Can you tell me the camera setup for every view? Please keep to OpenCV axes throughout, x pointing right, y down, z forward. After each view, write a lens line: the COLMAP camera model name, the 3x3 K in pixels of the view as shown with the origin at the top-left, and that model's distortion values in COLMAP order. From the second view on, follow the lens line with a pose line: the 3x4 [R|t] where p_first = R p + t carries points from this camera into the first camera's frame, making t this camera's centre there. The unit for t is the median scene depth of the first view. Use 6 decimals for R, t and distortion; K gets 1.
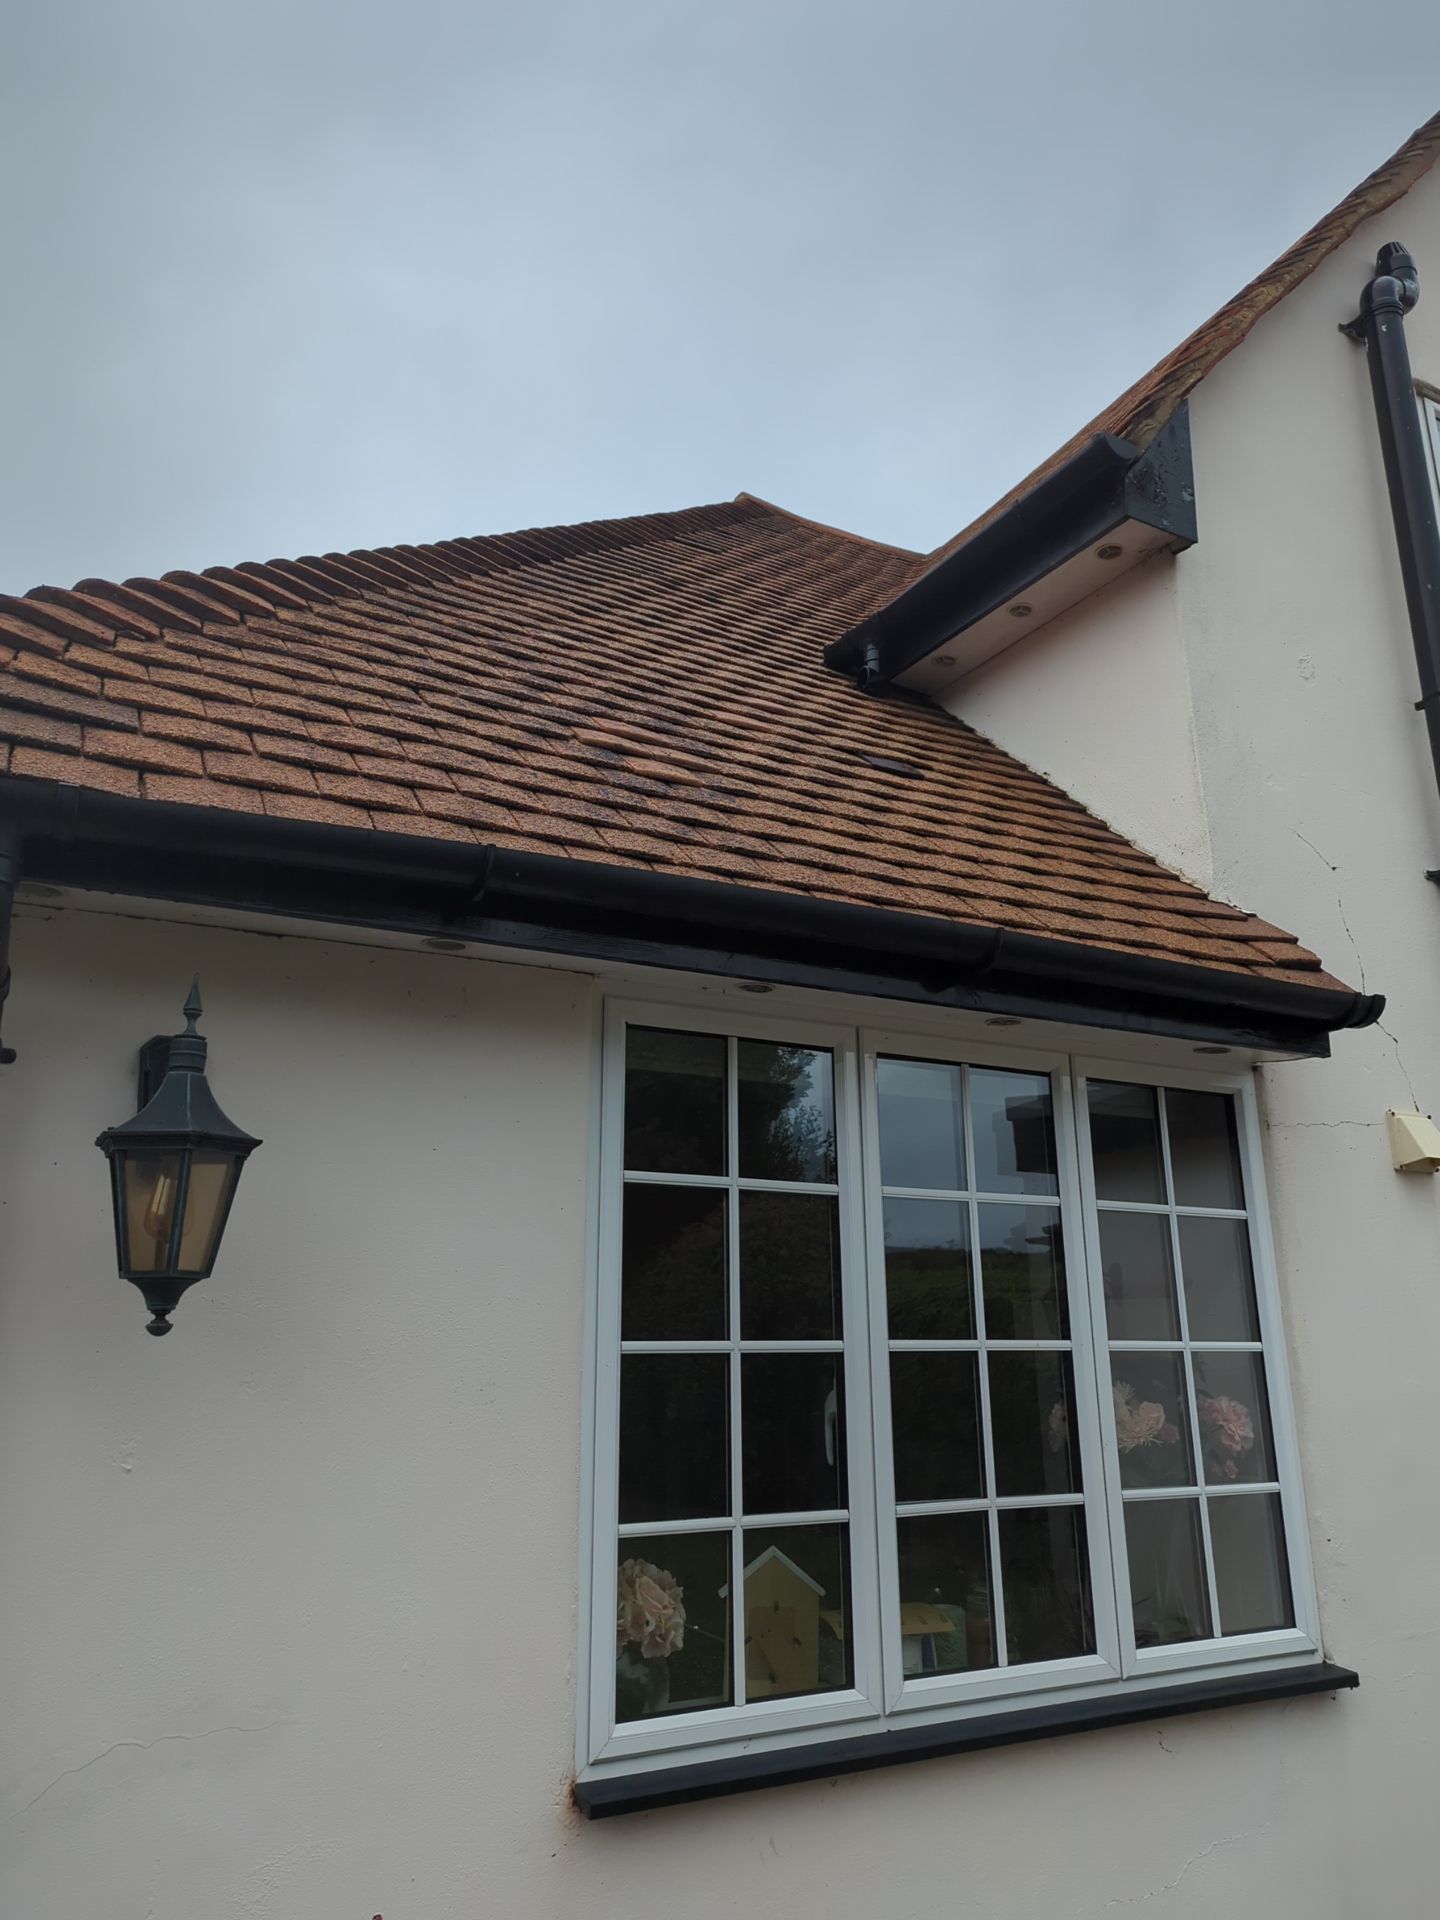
lens RADIAL K [[1372.8, 0, 713.8], [0, 1372.8, 950.9], [0, 0, 1]] dist [0.087081, -0.071394]
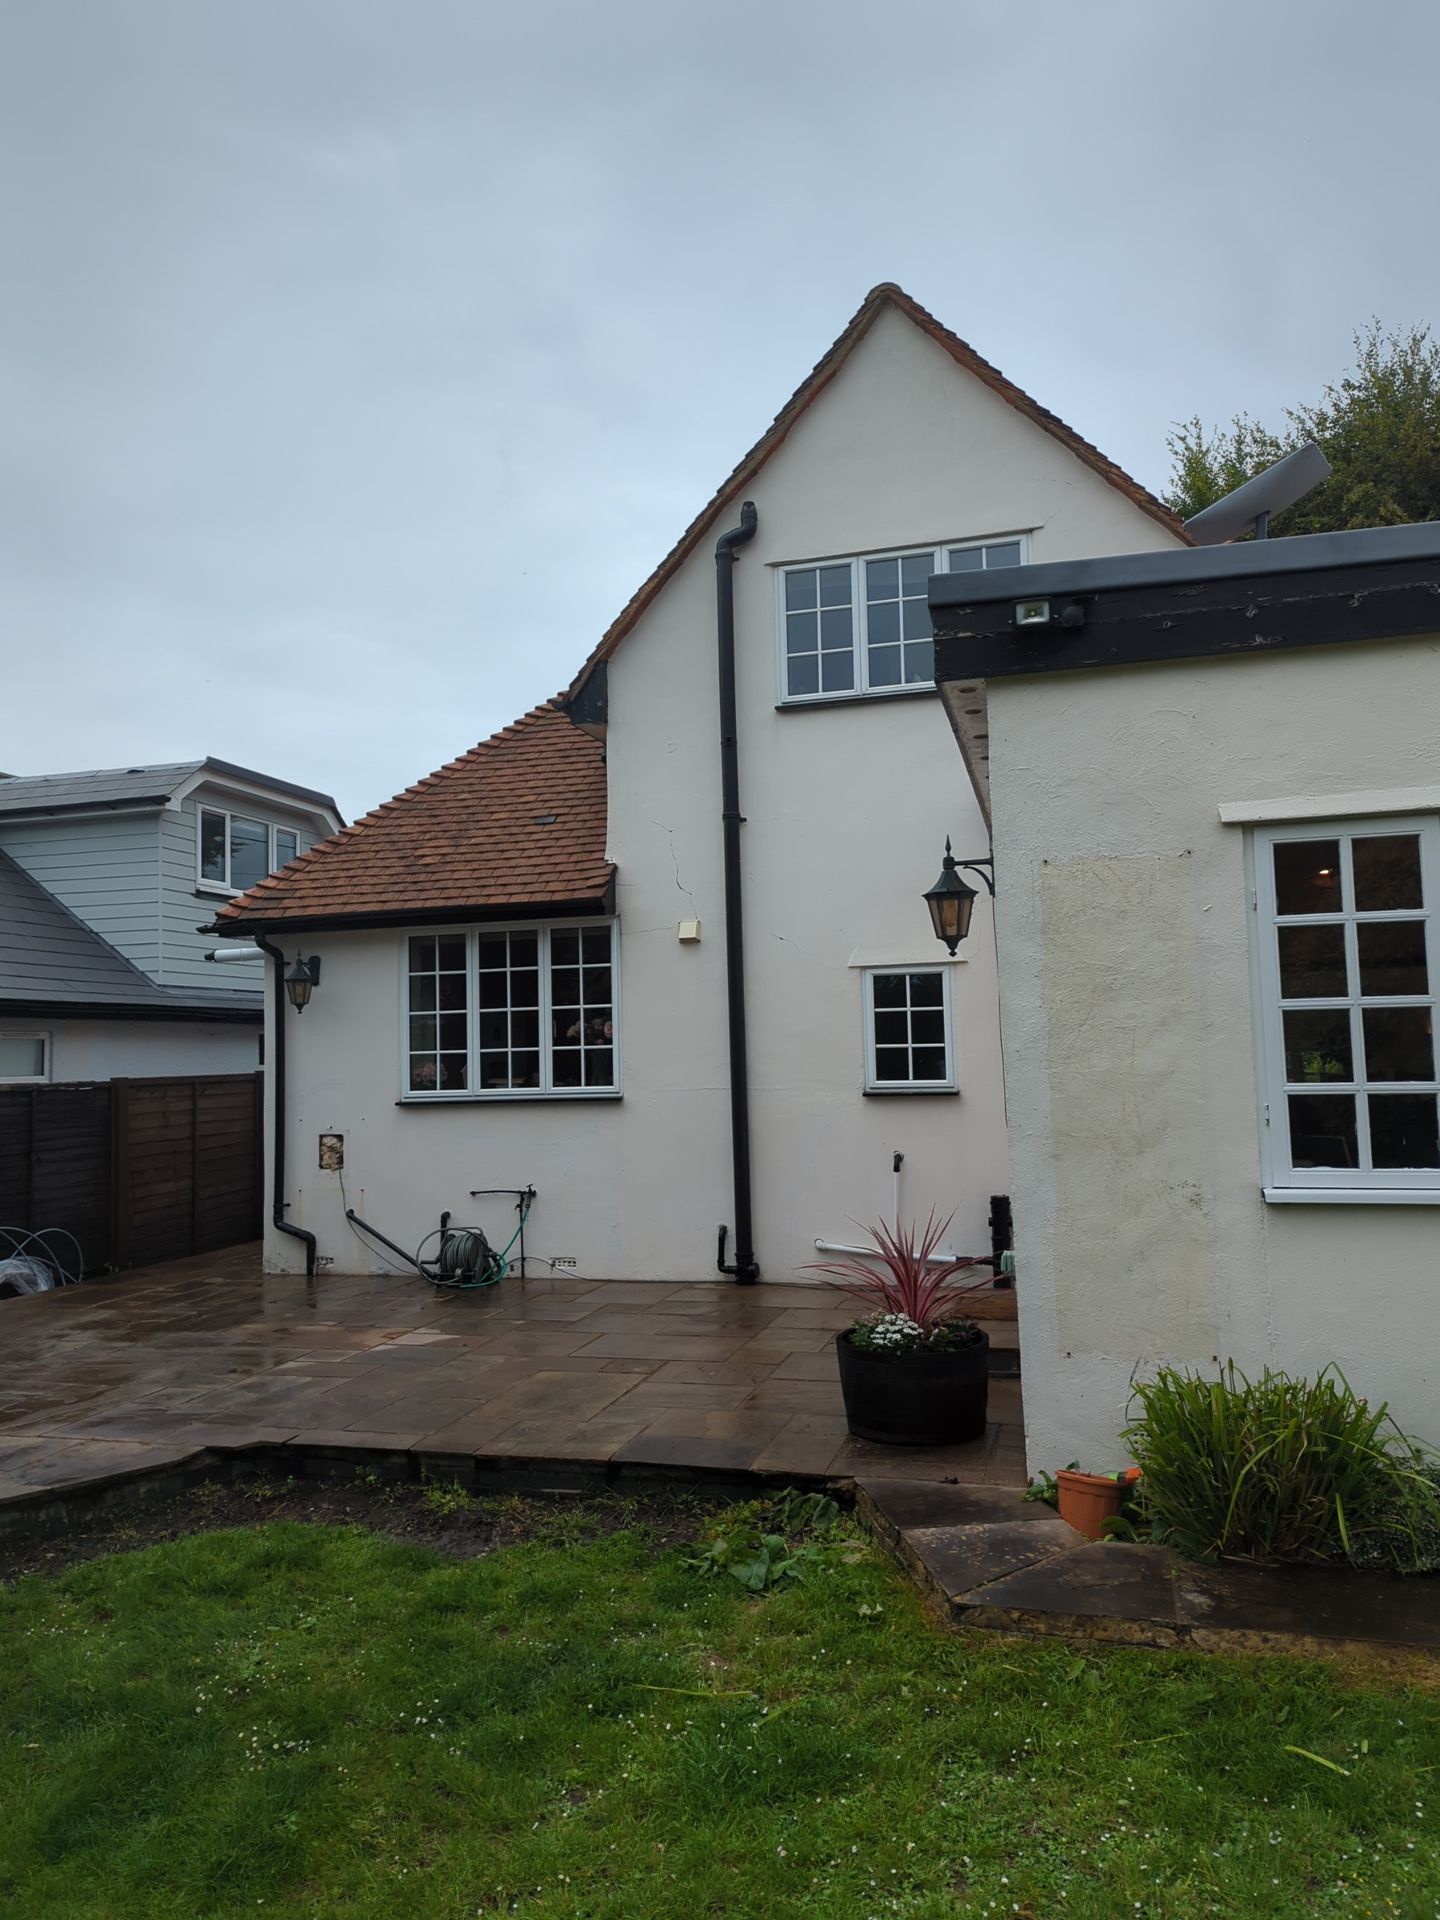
lens RADIAL K [[1372.8, 0, 713.8], [0, 1372.8, 950.9], [0, 0, 1]] dist [0.087081, -0.071394]
pose [[0.710548, -0.059402, -0.701137, 3.204736], [0.216703, 0.966473, 0.137730, -0.253254], [0.669448, -0.249802, 0.699598, -1.164319]]
